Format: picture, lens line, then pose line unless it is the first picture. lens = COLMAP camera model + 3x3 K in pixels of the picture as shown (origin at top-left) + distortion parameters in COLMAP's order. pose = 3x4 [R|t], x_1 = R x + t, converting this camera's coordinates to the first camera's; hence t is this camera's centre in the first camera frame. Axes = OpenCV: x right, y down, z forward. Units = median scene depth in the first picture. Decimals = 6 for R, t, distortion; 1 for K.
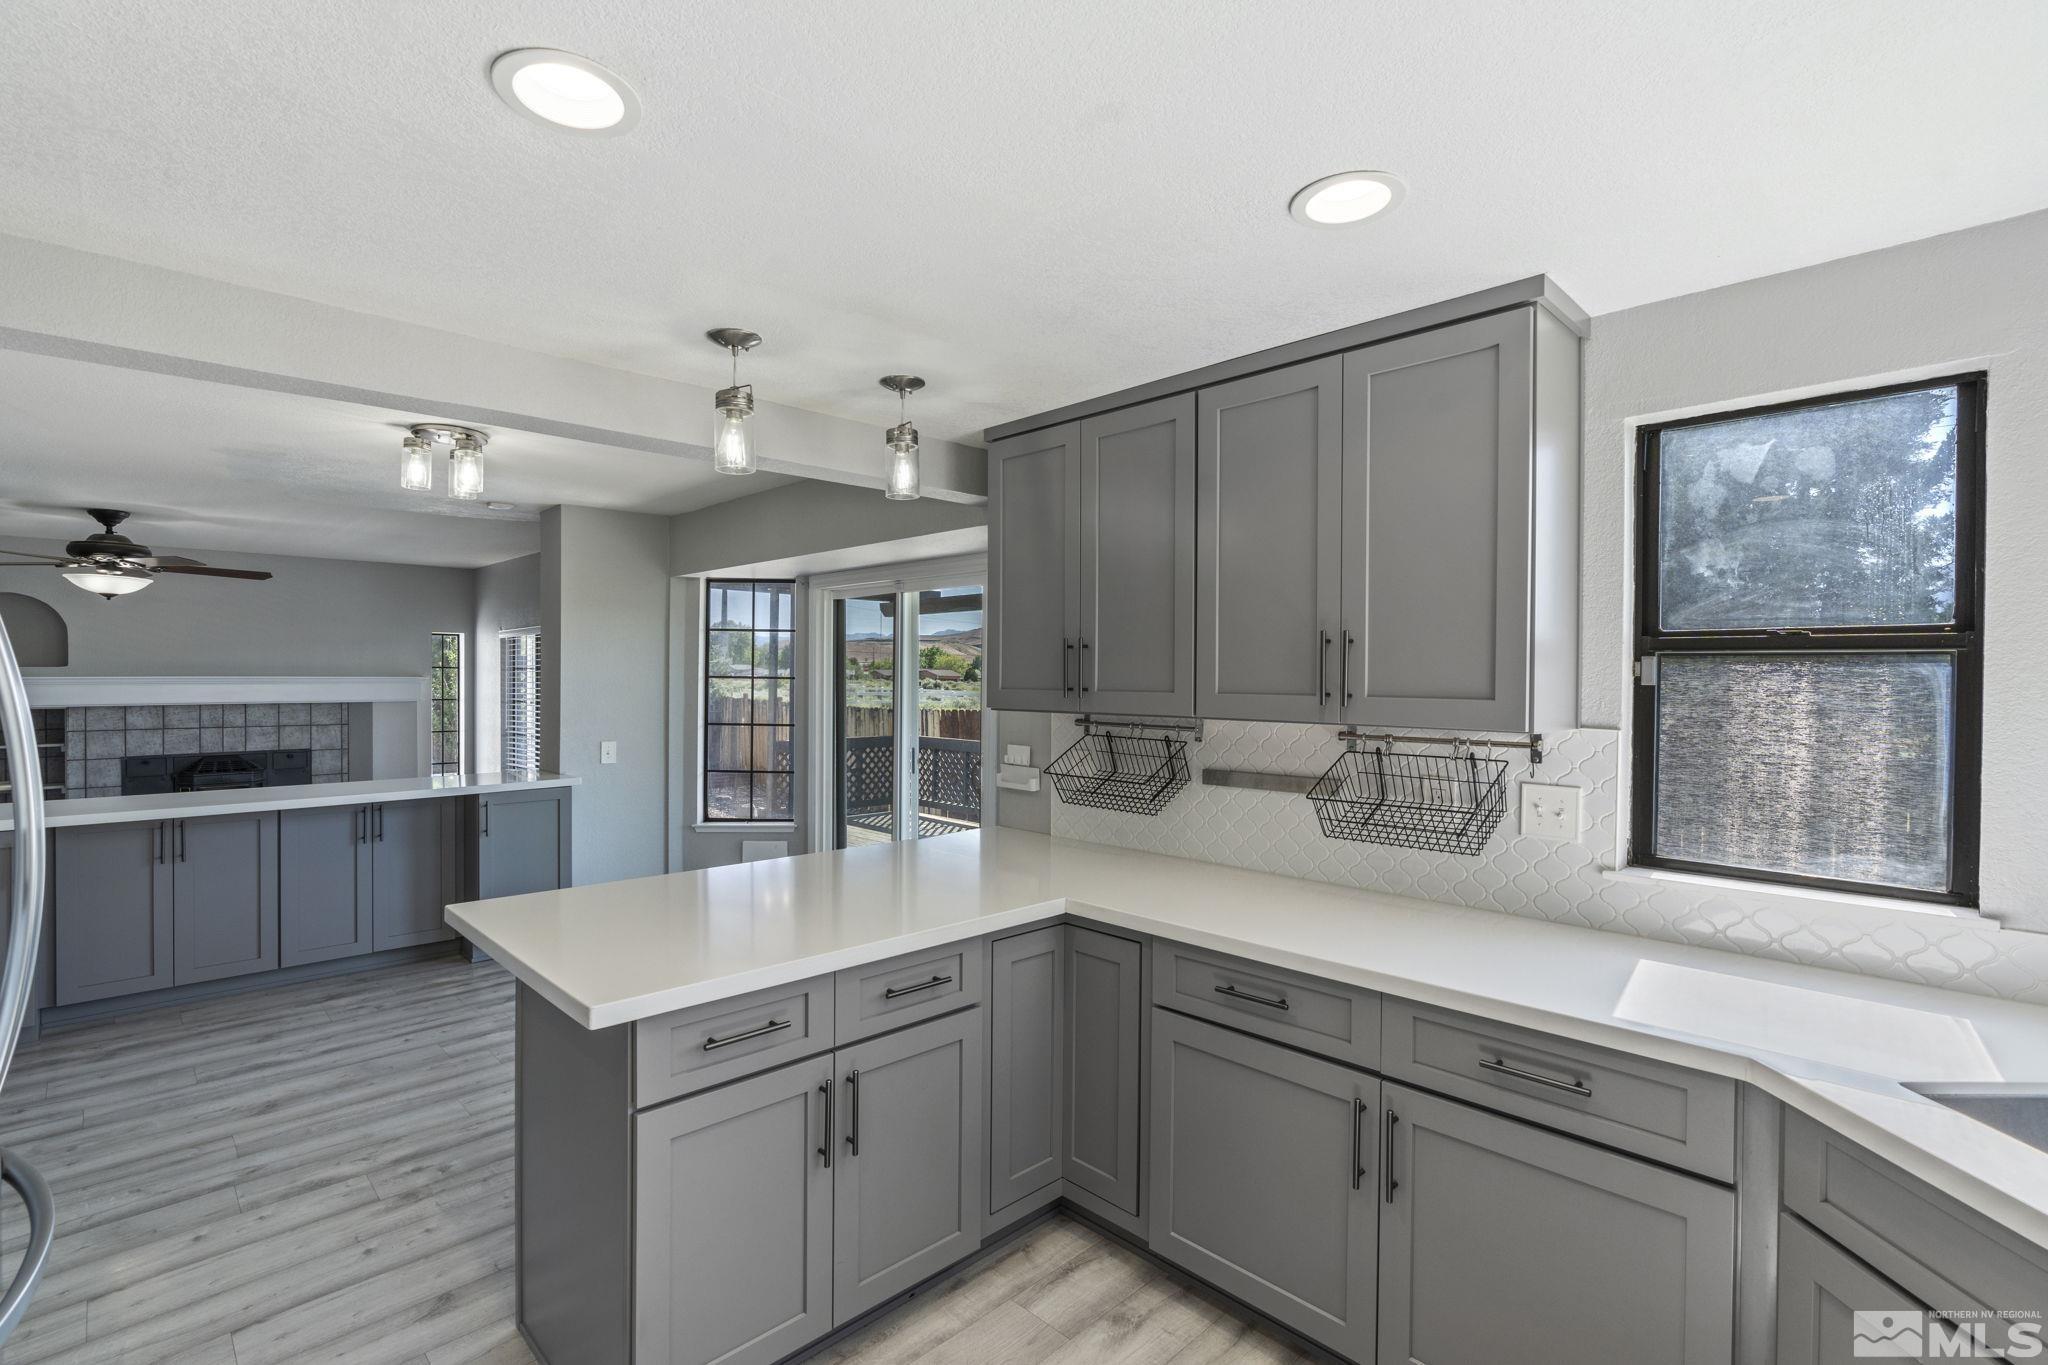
lens RADIAL K [[928.5, 0, 1031.6], [0, 928.5, 681.4], [0, 0, 1]] dist [-0.012209, 0.003220]
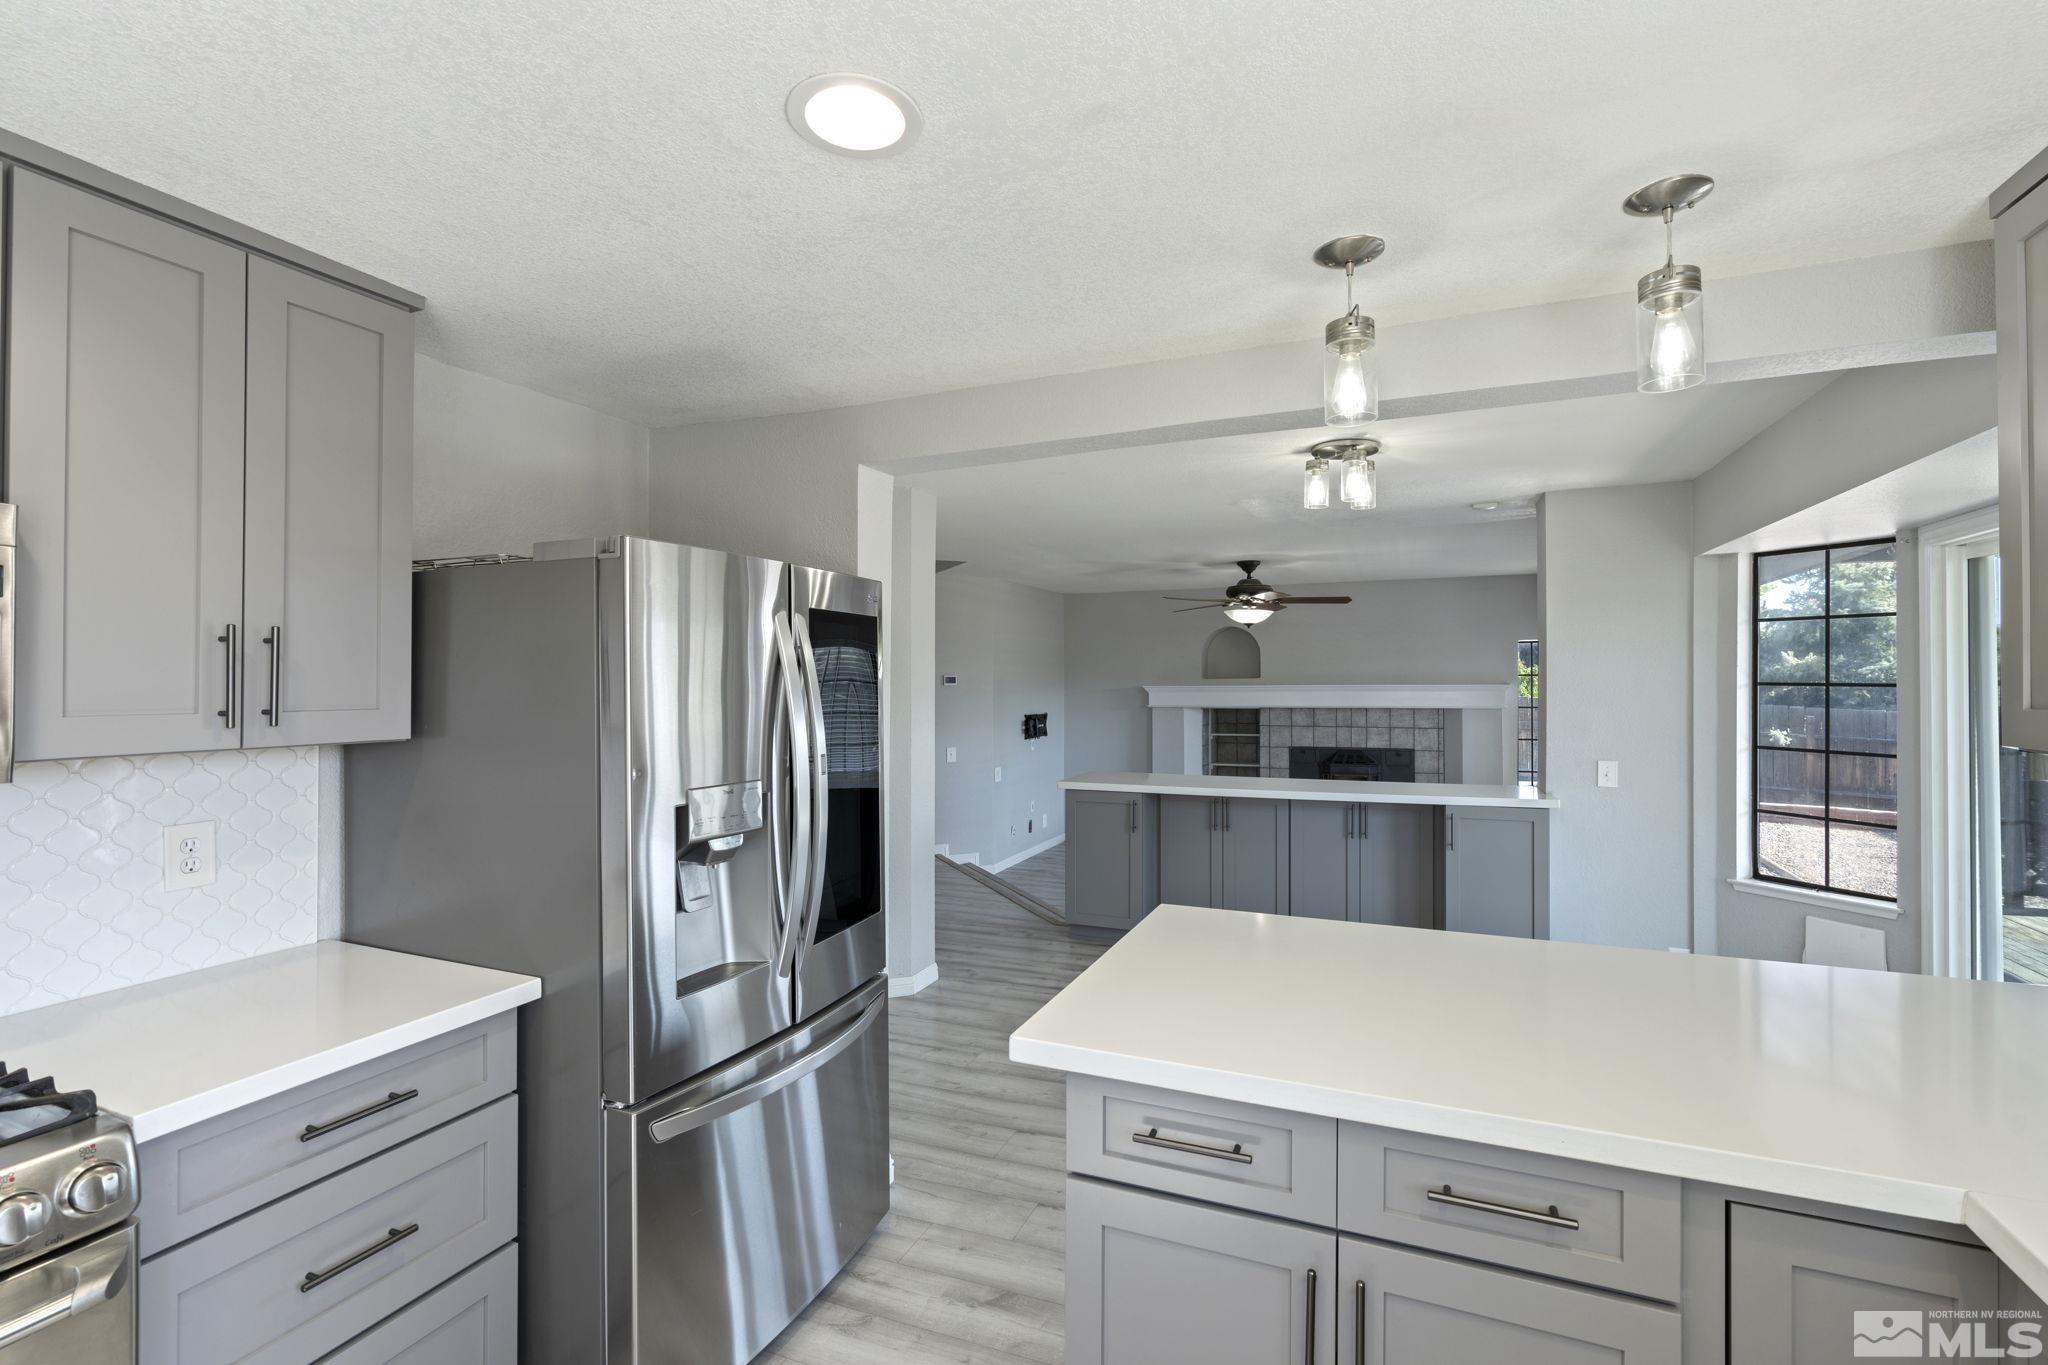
lens RADIAL K [[928.5, 0, 1026.1], [0, 928.5, 671.2], [0, 0, 1]] dist [-0.012209, 0.003220]
pose [[0.378543, -0.015800, -0.925449, 0.122683], [-0.001586, 0.999842, -0.017719, -0.001358], [0.925582, 0.008176, 0.378458, 0.191965]]
